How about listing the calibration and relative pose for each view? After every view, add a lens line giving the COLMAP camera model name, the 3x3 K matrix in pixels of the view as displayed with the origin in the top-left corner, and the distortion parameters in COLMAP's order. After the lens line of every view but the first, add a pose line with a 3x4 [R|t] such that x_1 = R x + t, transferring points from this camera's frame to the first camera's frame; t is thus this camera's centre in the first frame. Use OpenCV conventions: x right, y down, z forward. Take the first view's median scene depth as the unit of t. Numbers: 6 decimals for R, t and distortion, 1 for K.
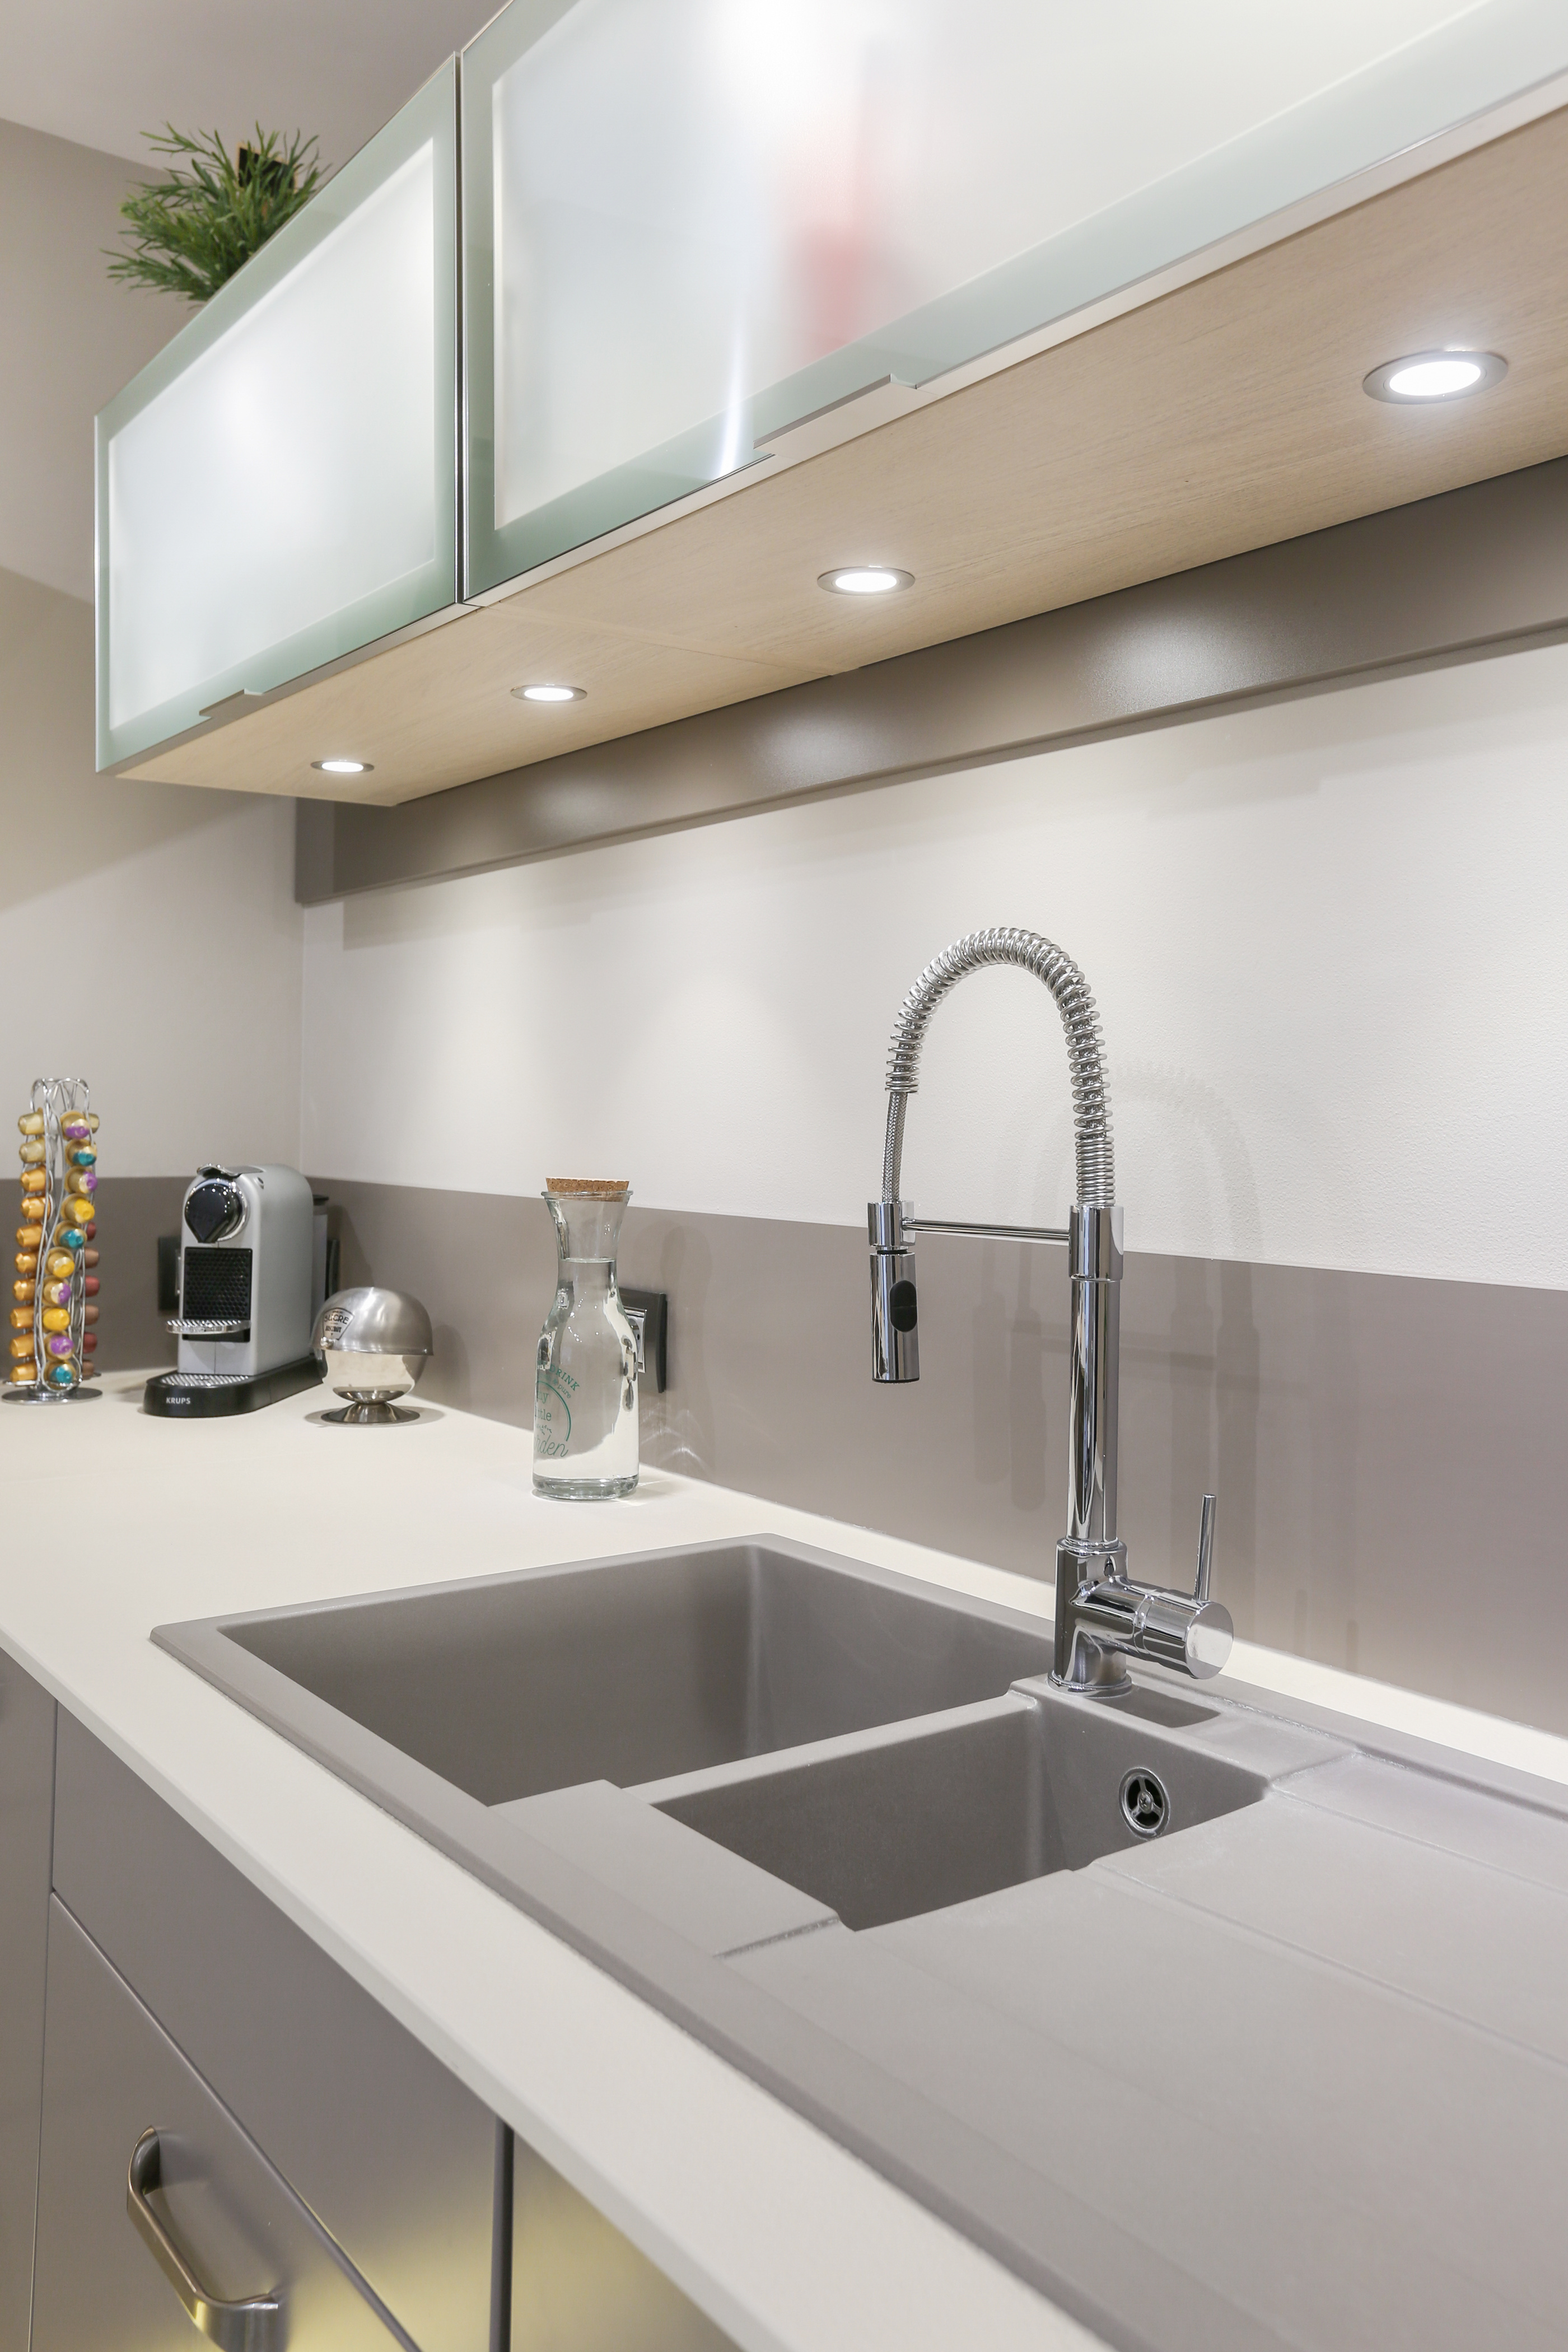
lens RADIAL K [[1854.0, 0, 783.3], [0, 1854.0, 1070.0], [0, 0, 1]] dist [-0.009448, -0.003401]
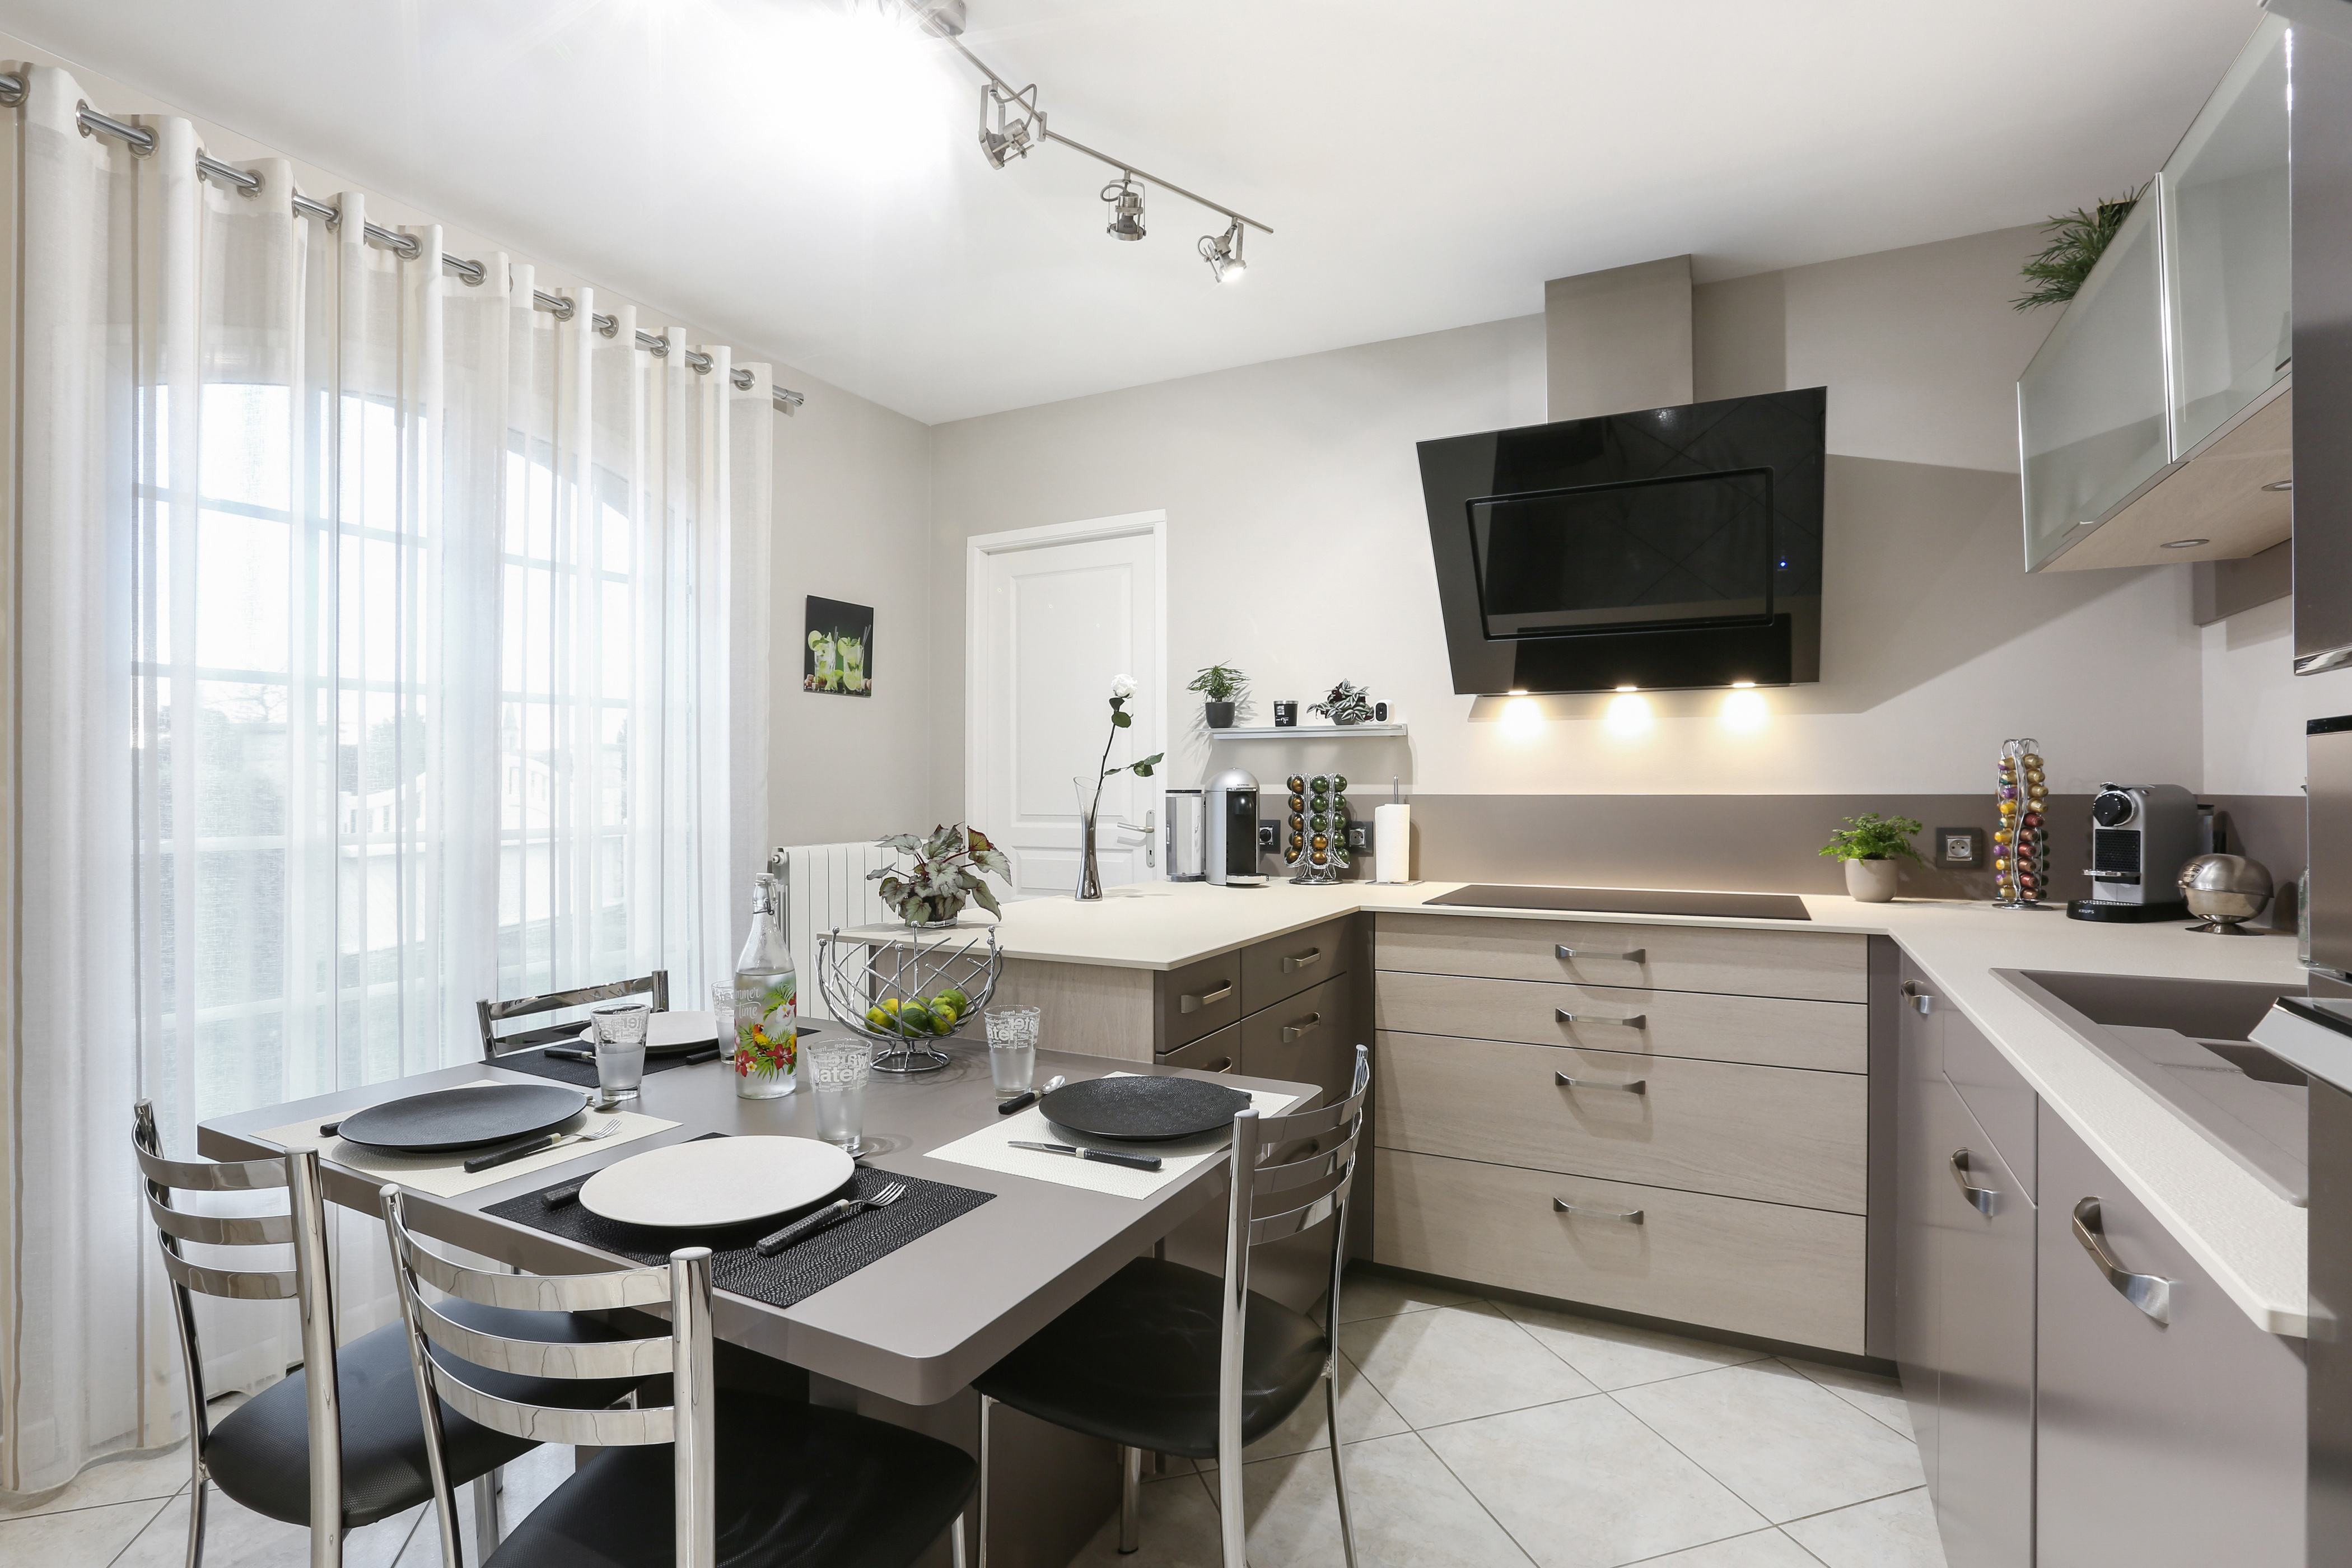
lens RADIAL K [[1154.6, 0, 1176.0], [0, 1154.6, 784.0], [0, 0, 1]] dist [-0.059139, 0.036619]
pose [[0.445282, -0.018541, -0.895198, 0.256650], [0.029583, 0.999544, -0.005987, 0.032545], [0.894901, -0.023817, 0.445628, -0.276799]]
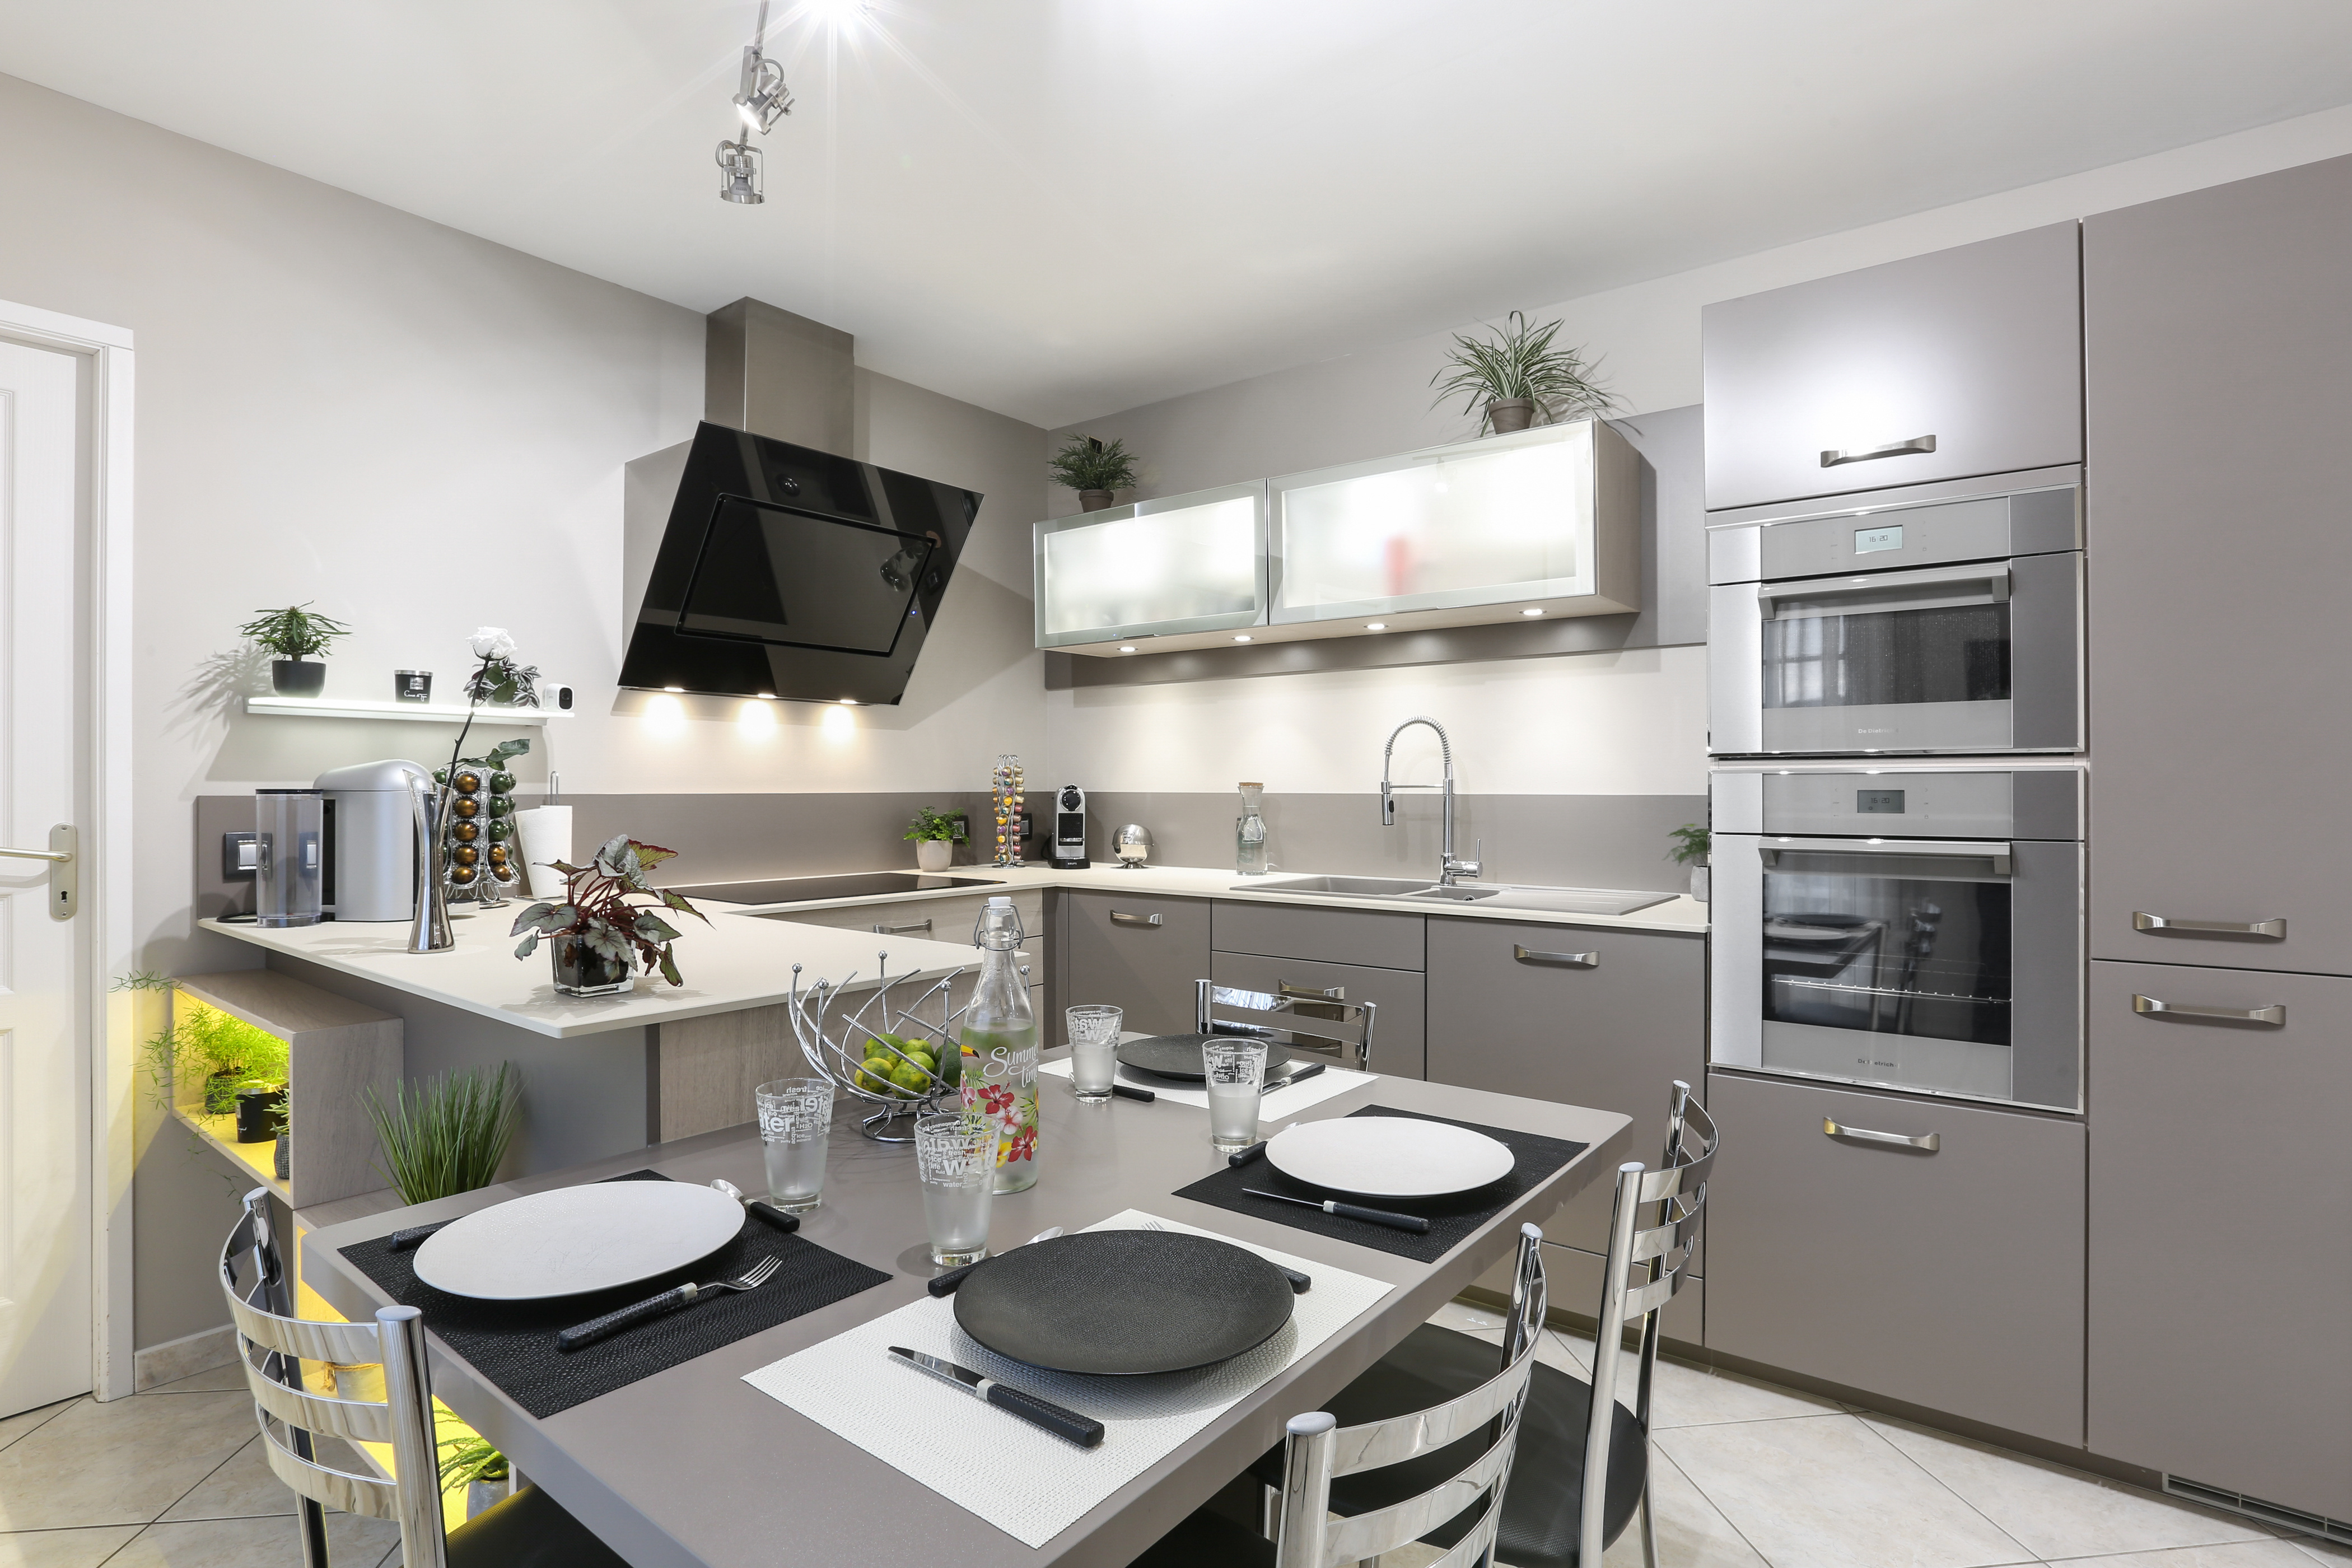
lens RADIAL K [[1154.6, 0, 1176.0], [0, 1154.6, 784.0], [0, 0, 1]] dist [-0.059139, 0.036619]
pose [[0.960511, -0.012988, 0.277938, -0.648205], [0.006221, 0.999663, 0.025216, 0.006250], [-0.278172, -0.022491, 0.960268, -0.773265]]
